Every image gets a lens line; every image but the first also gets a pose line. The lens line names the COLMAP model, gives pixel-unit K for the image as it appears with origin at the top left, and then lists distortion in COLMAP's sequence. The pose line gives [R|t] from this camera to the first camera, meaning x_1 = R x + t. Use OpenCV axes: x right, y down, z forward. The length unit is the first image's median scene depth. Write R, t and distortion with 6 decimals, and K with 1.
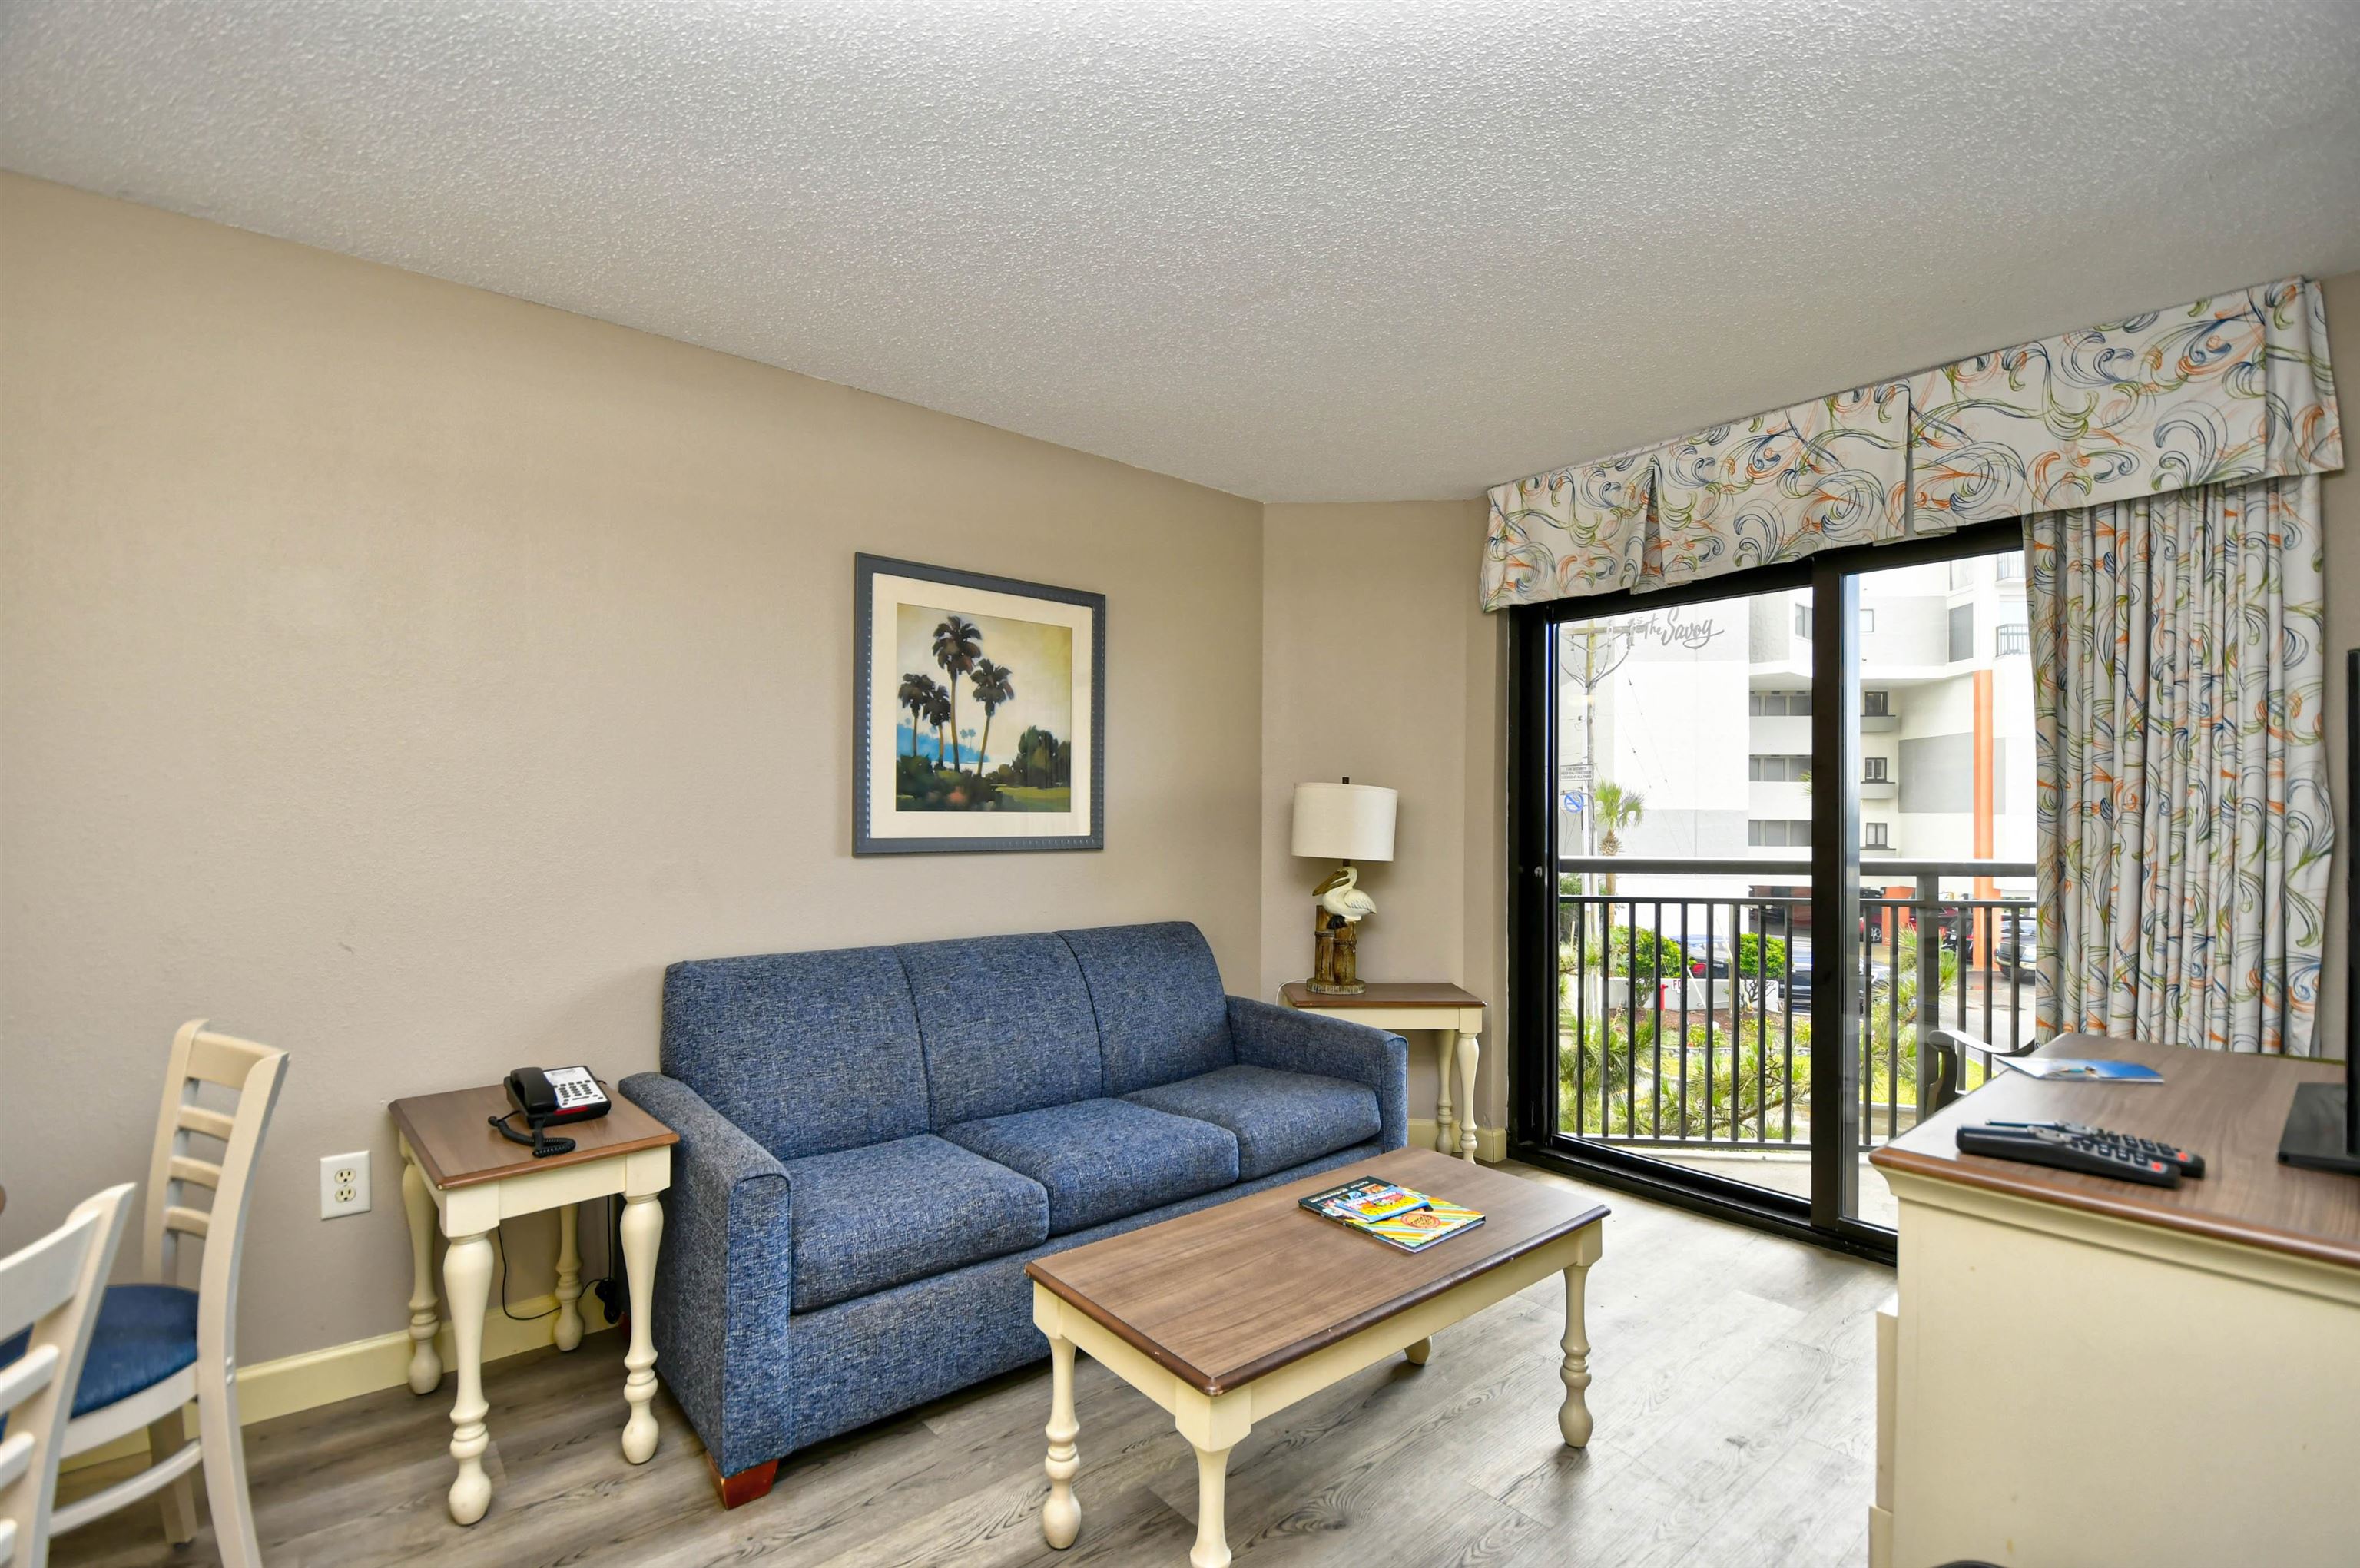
lens RADIAL K [[1051.4, 0, 1201.9], [0, 1051.4, 808.9], [0, 0, 1]] dist [0.007145, -0.017081]
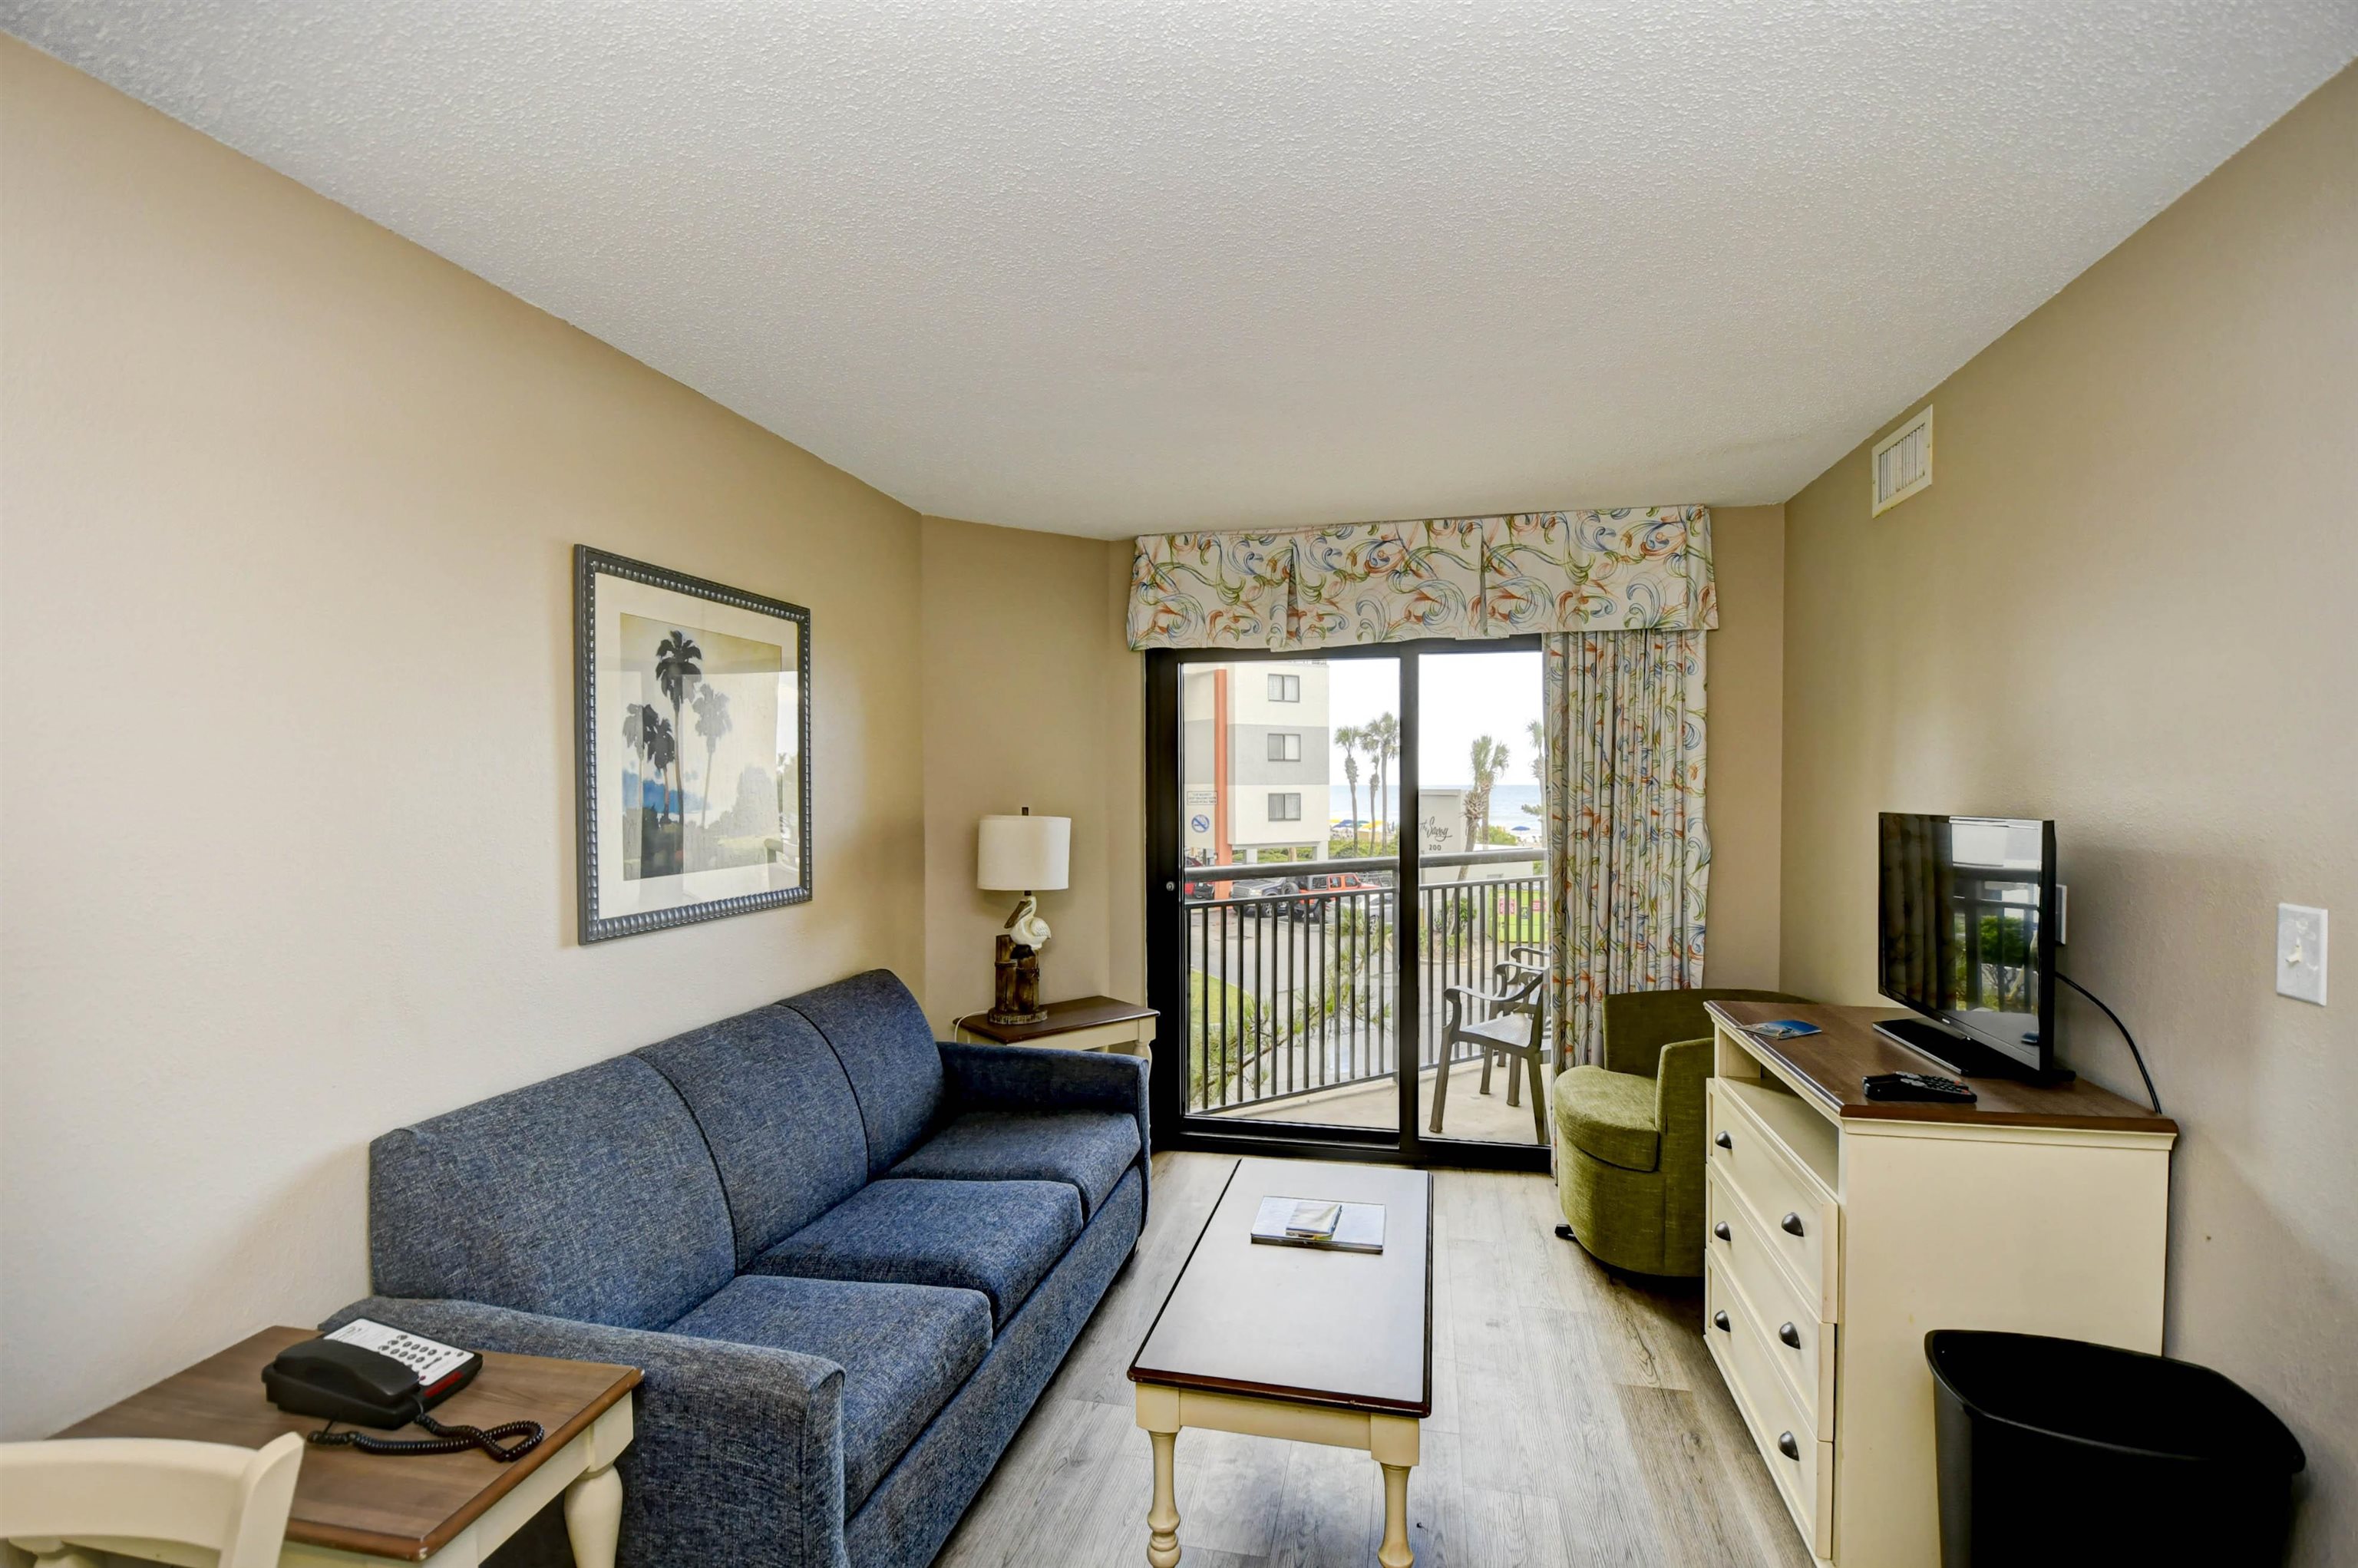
lens RADIAL K [[1050.4, 0, 1200.5], [0, 1050.4, 811.8], [0, 0, 1]] dist [0.007145, -0.017081]
pose [[0.793146, -0.024048, 0.608556, -0.412954], [0.004435, 0.999422, 0.033713, -0.071209], [-0.609015, -0.024040, 0.792794, 0.119701]]
